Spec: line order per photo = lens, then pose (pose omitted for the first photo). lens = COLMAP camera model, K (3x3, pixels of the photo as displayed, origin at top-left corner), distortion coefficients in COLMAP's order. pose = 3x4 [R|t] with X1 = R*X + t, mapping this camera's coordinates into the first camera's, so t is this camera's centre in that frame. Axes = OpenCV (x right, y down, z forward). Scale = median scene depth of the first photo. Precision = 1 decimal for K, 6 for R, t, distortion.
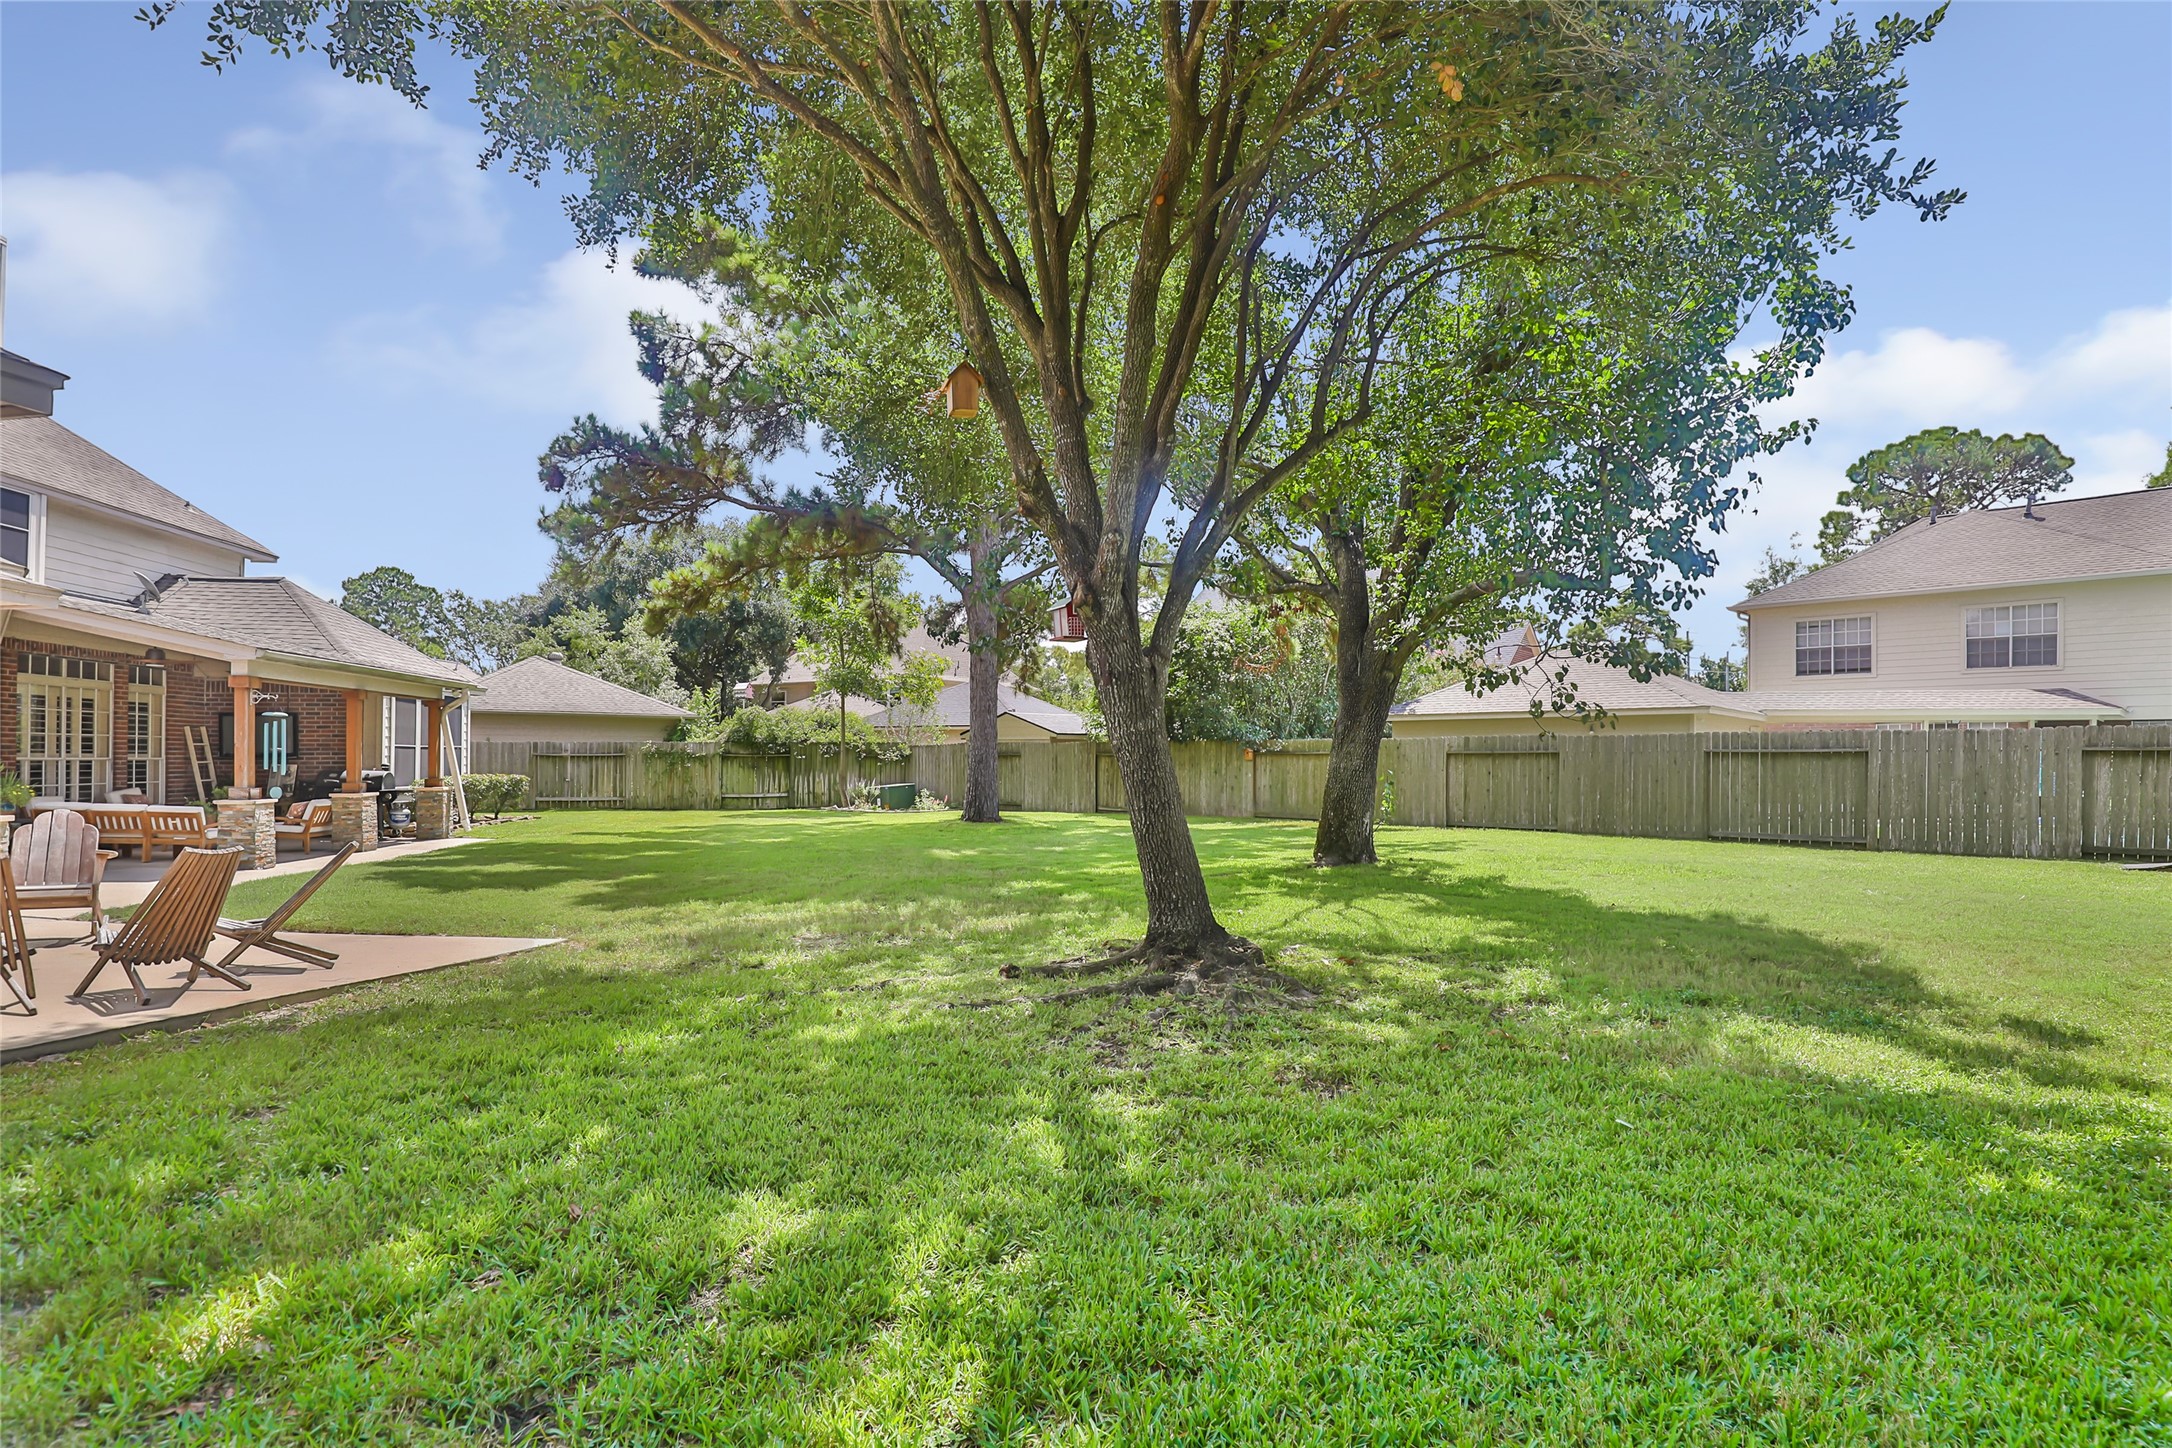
lens RADIAL K [[1070.6, 0, 1085.1], [0, 1070.6, 754.8], [0, 0, 1]] dist [-0.021254, 0.000044]
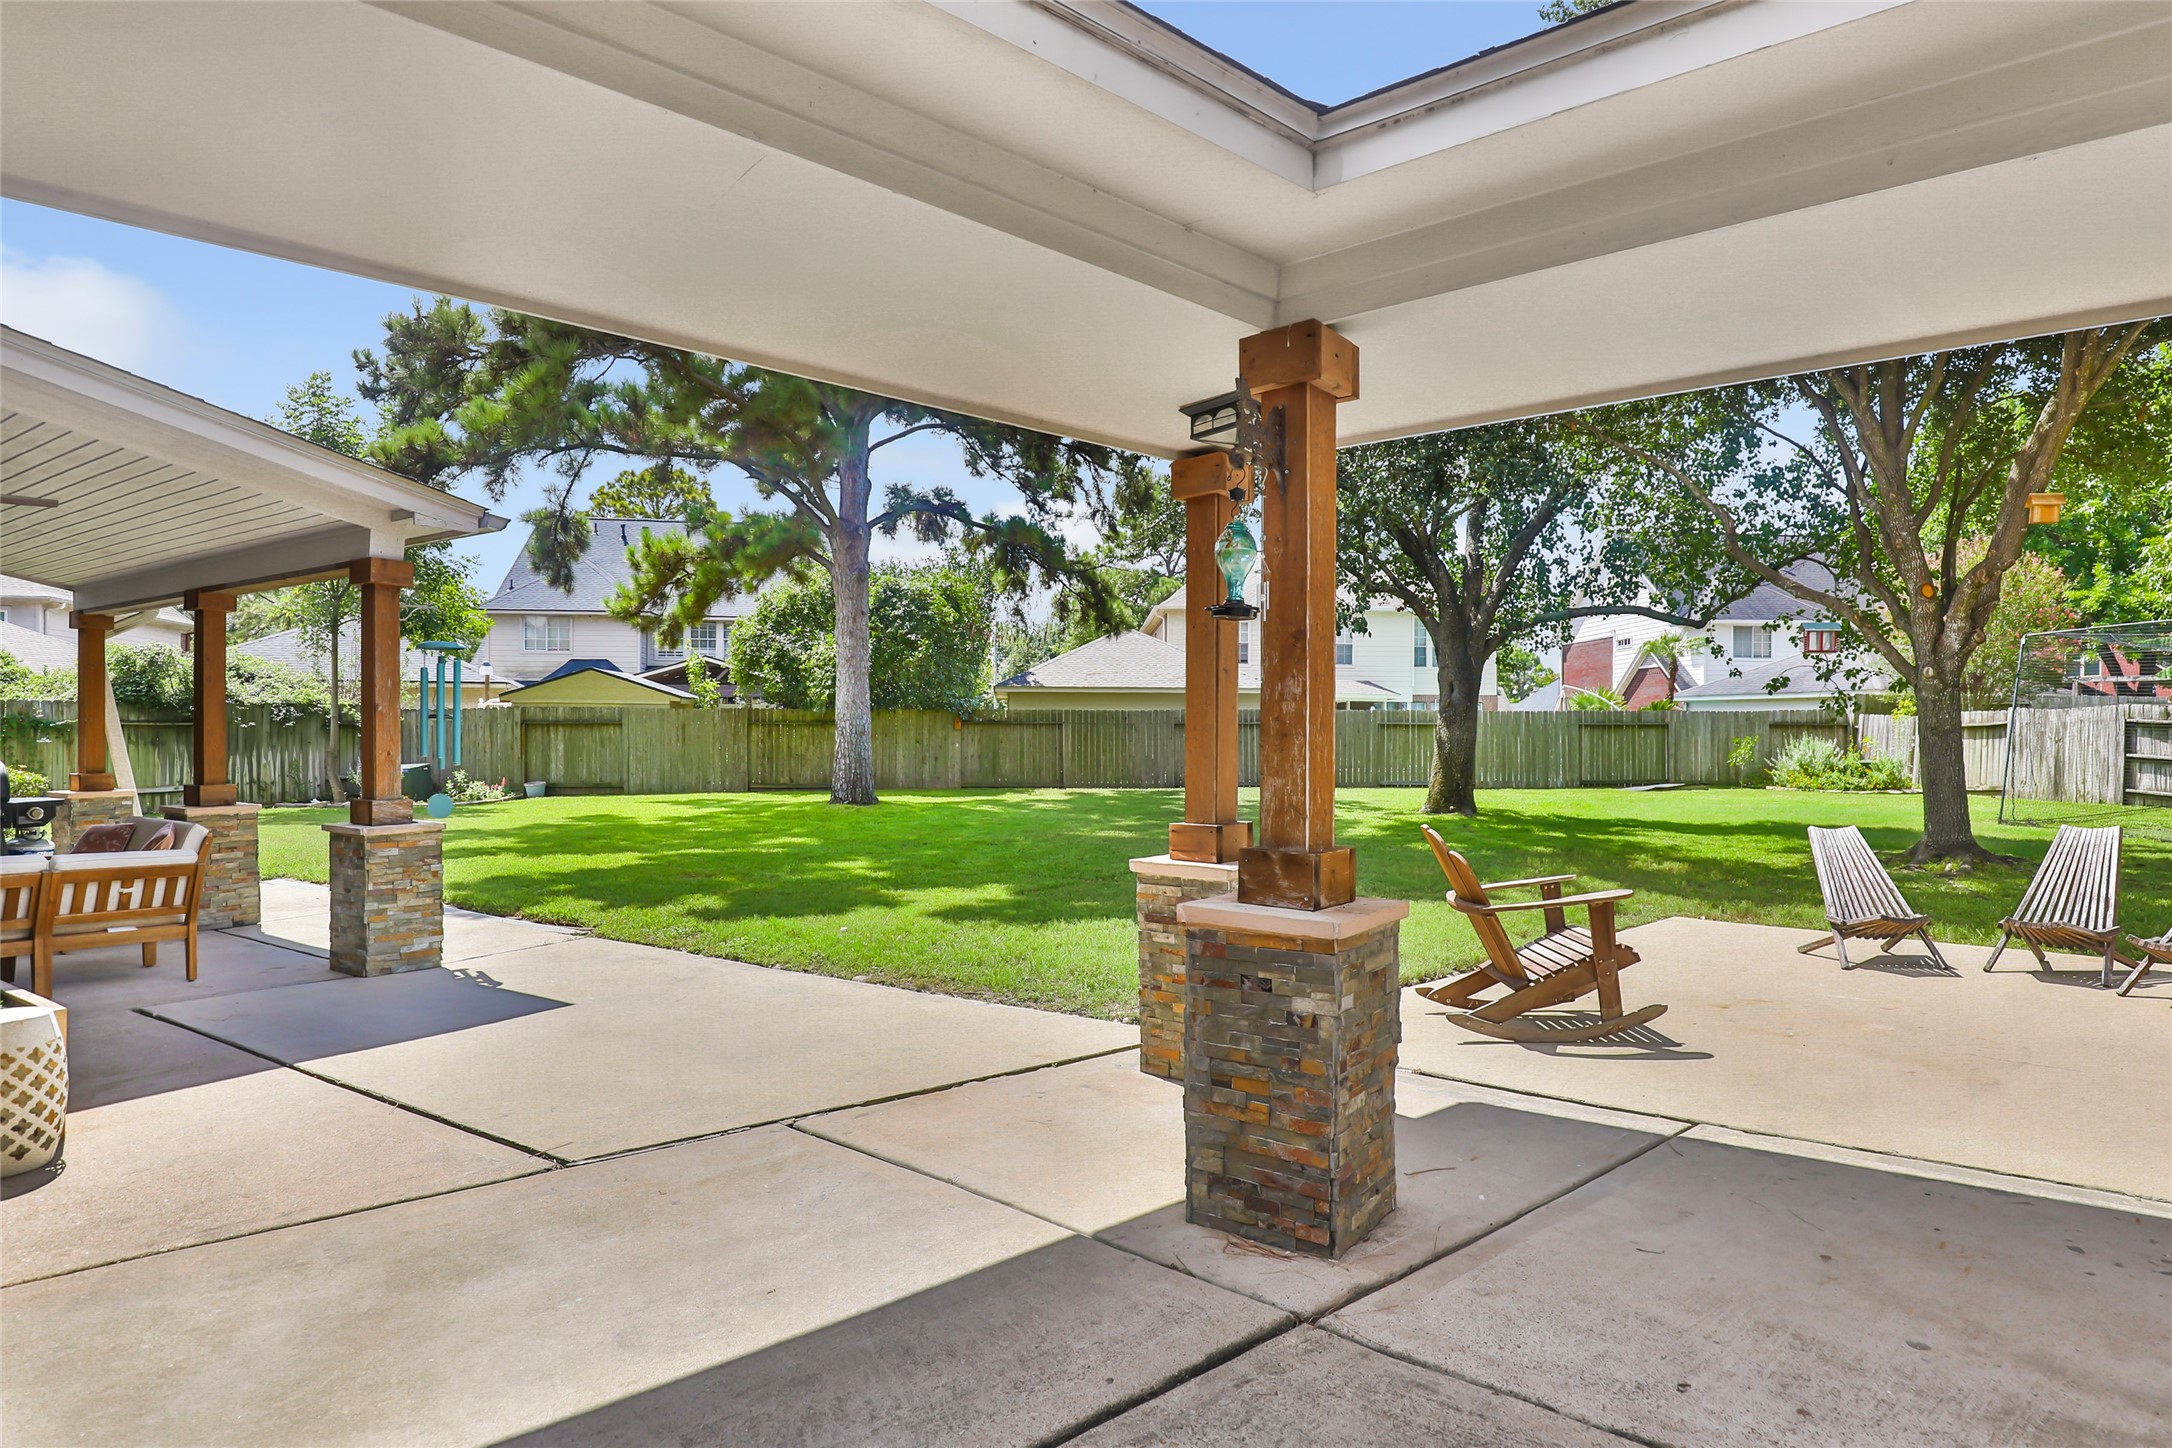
lens RADIAL K [[1070.6, 0, 1085.1], [0, 1070.6, 754.8], [0, 0, 1]] dist [-0.021254, 0.000044]
pose [[0.650231, -0.019587, 0.759484, -0.748271], [-0.003852, 0.999570, 0.029077, -0.001884], [-0.759727, -0.021832, 0.649875, 0.396810]]
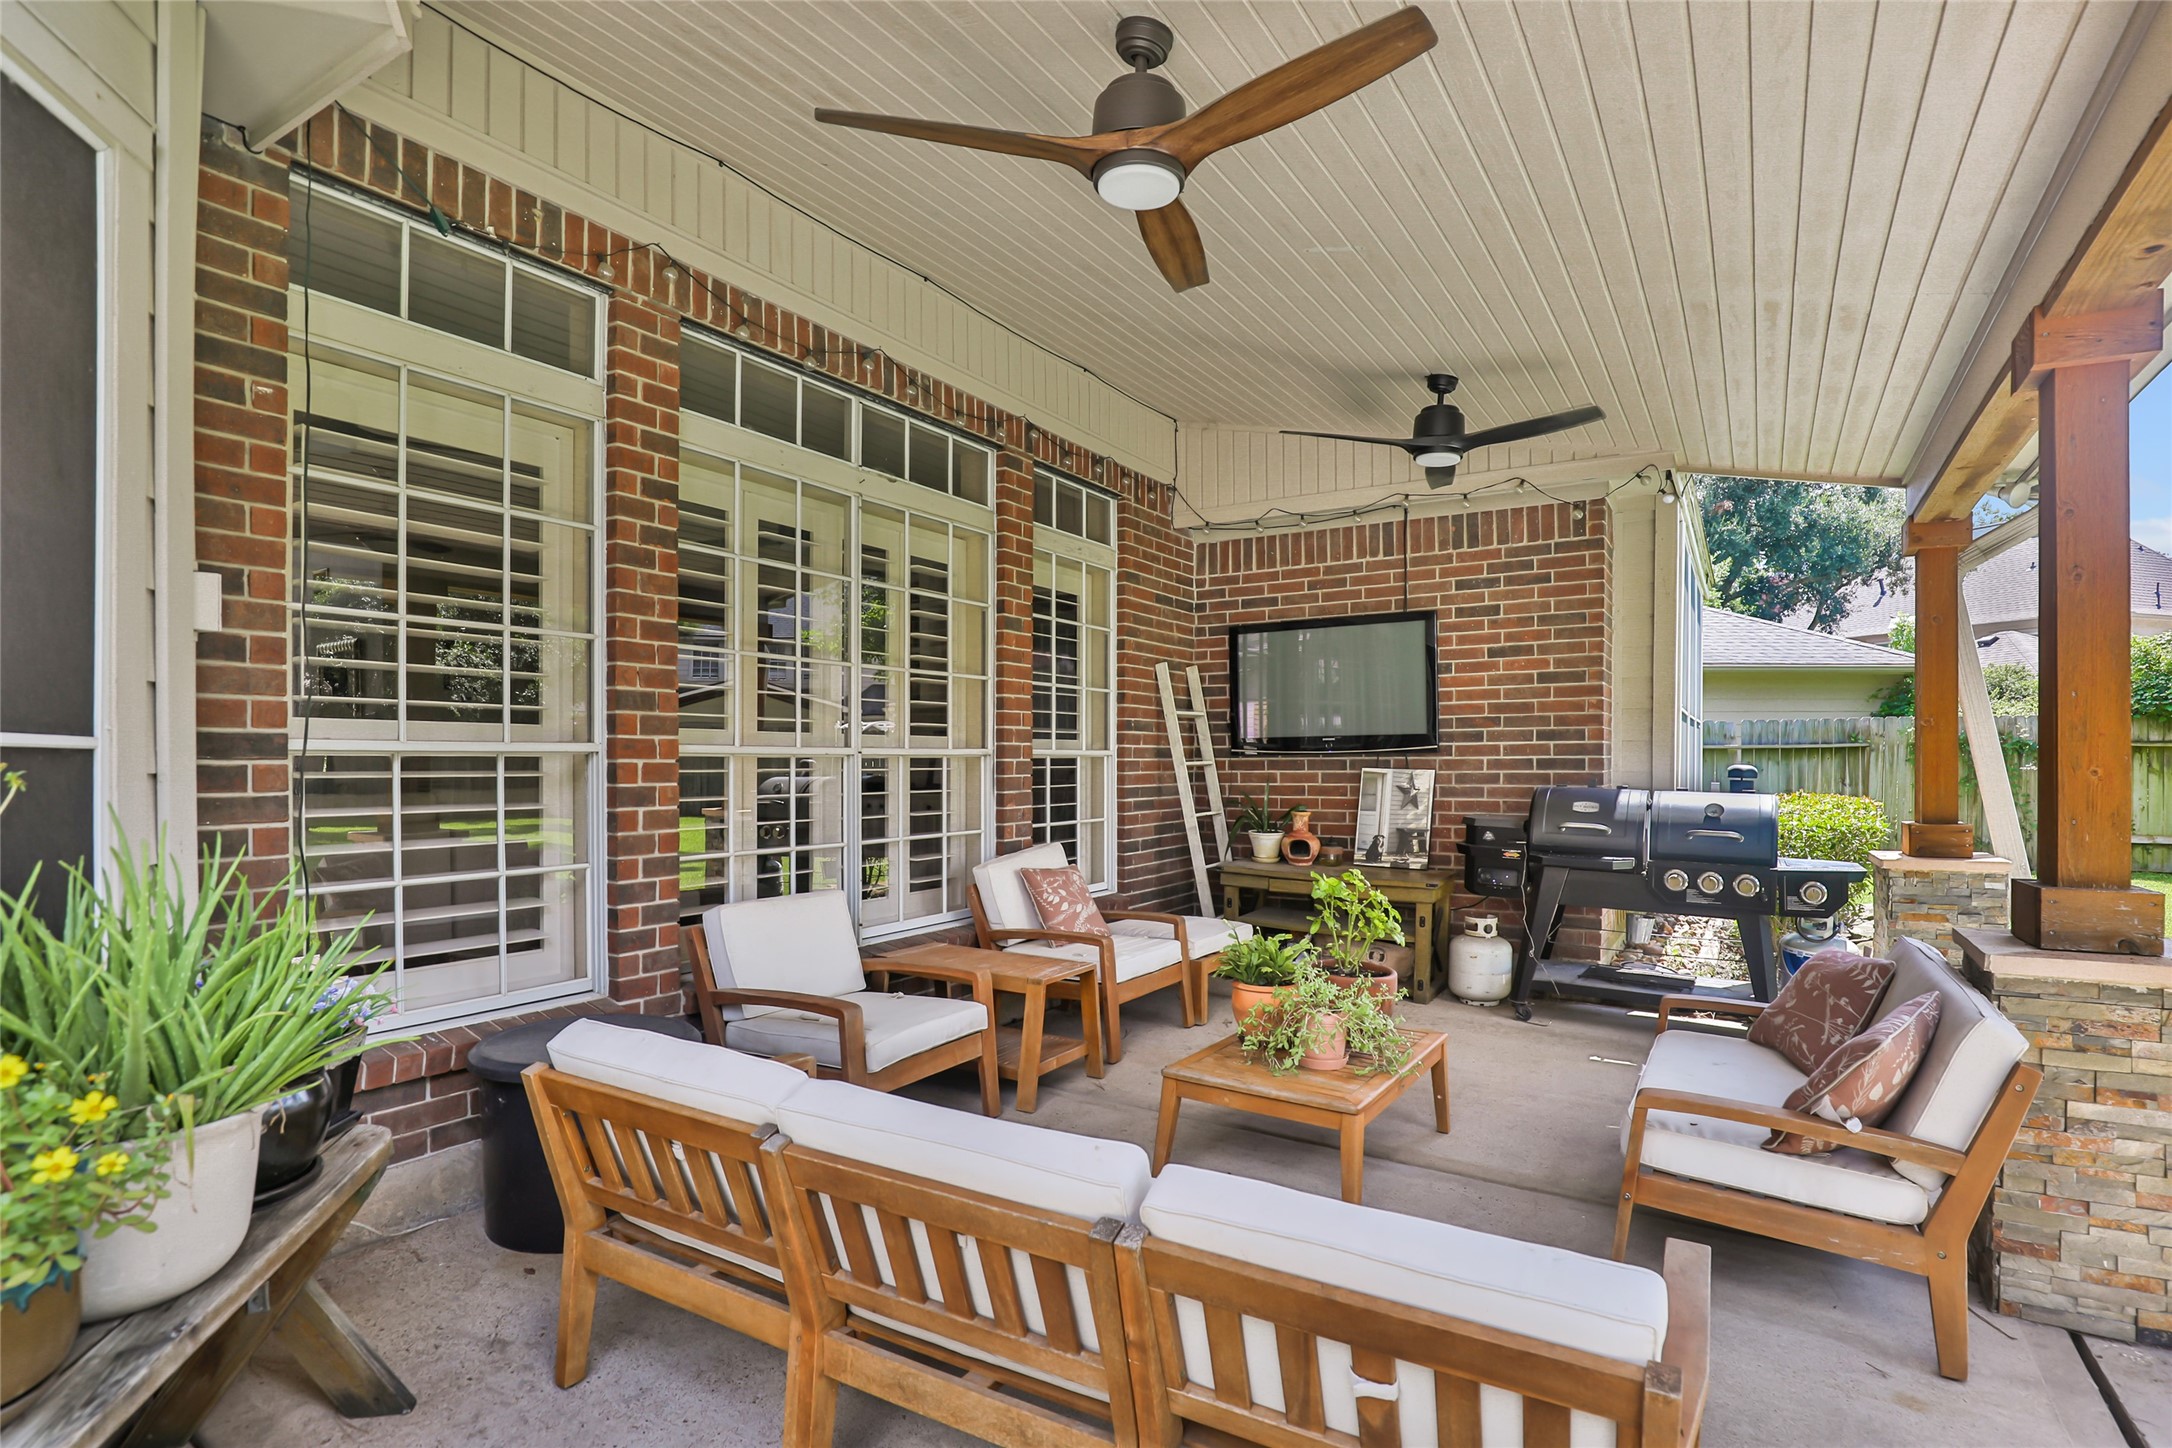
lens RADIAL K [[1070.6, 0, 1085.1], [0, 1070.6, 754.8], [0, 0, 1]] dist [-0.021254, 0.000044]
pose [[0.761368, -0.008831, -0.648259, -0.666475], [0.007508, 0.999960, -0.004803, 0.005768], [0.648276, -0.001210, 0.761404, 0.739826]]
